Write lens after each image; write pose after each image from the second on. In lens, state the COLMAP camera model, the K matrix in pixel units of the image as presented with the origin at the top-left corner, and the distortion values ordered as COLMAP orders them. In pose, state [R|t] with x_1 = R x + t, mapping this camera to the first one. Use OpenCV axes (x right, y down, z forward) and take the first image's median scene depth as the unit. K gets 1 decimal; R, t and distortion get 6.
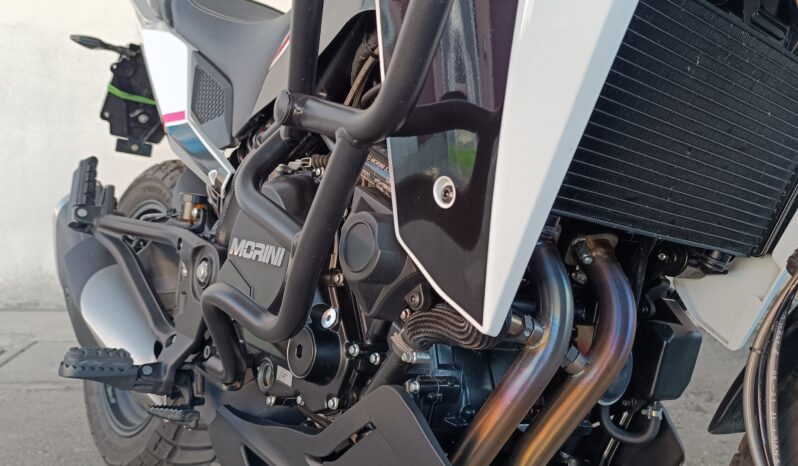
lens RADIAL K [[729.3, 0, 402.7], [0, 729.3, 232.3], [0, 0, 1]] dist [0.038198, -0.069939]
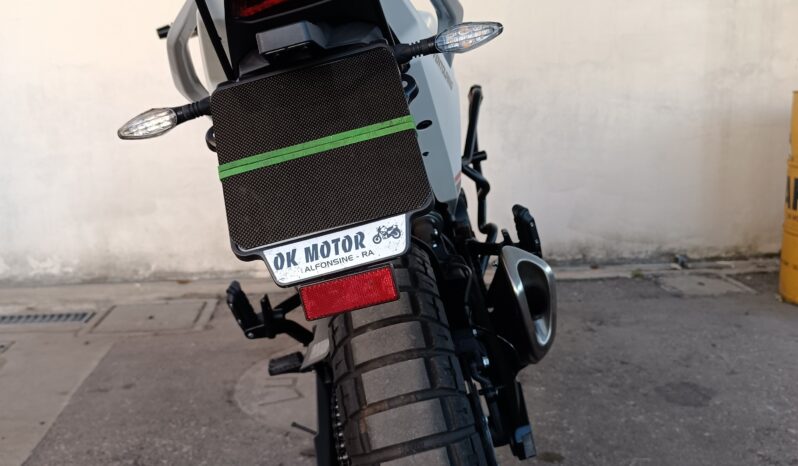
lens RADIAL K [[735.7, 0, 394.8], [0, 735.7, 234.7], [0, 0, 1]] dist [0.006497, -0.019255]
pose [[0.998780, -0.036754, 0.032988, -0.037986], [0.035204, 0.998302, 0.046403, -0.034252], [-0.034637, -0.045185, 0.998378, -0.492186]]
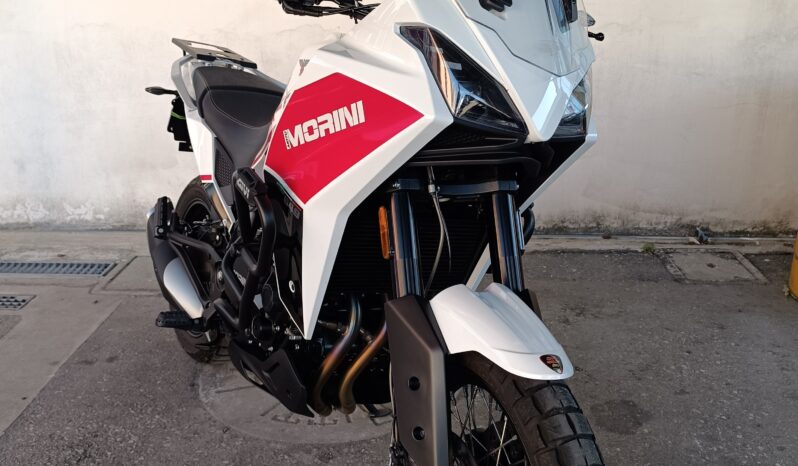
lens RADIAL K [[728.0, 0, 399.0], [0, 728.0, 233.0], [0, 0, 1]] dist [0.033707, -0.050938]
pose [[0.994654, 0.013544, -0.102367, 0.226337], [0.006792, 0.980633, 0.195739, -0.241331], [0.103036, -0.195388, 0.975299, -0.478350]]
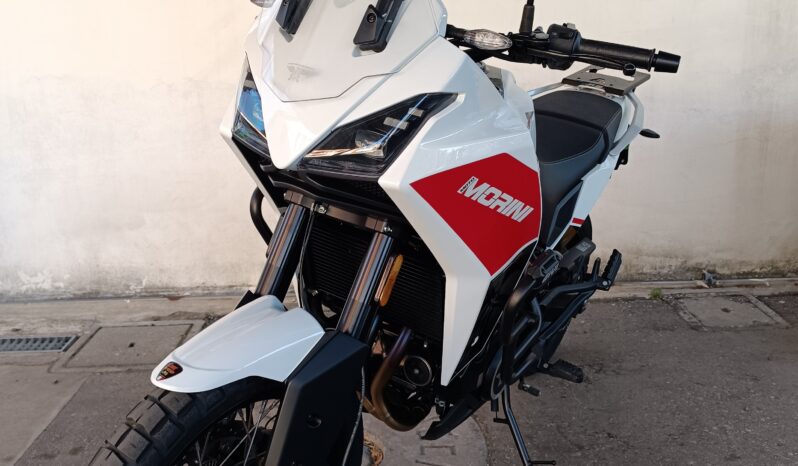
lens RADIAL K [[728.9, 0, 395.9], [0, 728.9, 229.8], [0, 0, 1]] dist [0.017428, -0.022221]
pose [[0.997981, -0.031946, -0.054899, 0.142646], [0.038406, 0.991913, 0.120966, -0.221301], [0.050590, -0.122830, 0.991137, -0.338539]]
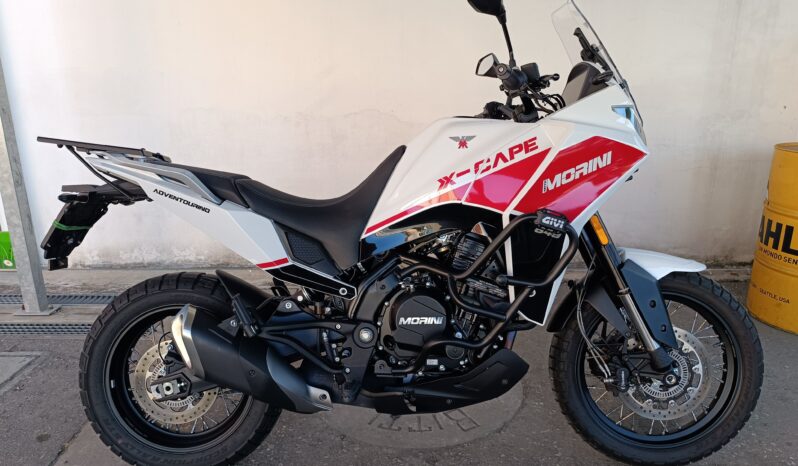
lens RADIAL K [[545.2, 0, 399.0], [0, 545.2, 233.0], [0, 0, 1]] dist [0.035067, -0.038663]
pose [[0.997725, -0.000088, -0.067416, 0.012658], [0.010265, 0.988537, 0.150629, -0.265053], [0.066630, -0.150978, 0.986289, -0.422195]]
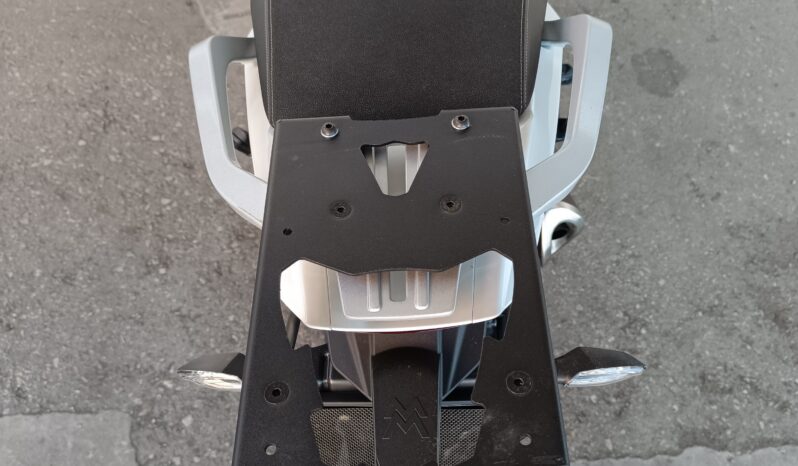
lens RADIAL K [[729.3, 0, 402.7], [0, 729.3, 232.3], [0, 0, 1]] dist [0.038198, -0.069939]
pose [[0.984188, 0.051138, 0.169585, -0.137951], [-0.167260, 0.583416, 0.794764, -0.438750], [-0.058296, -0.810562, 0.582744, -0.206820]]
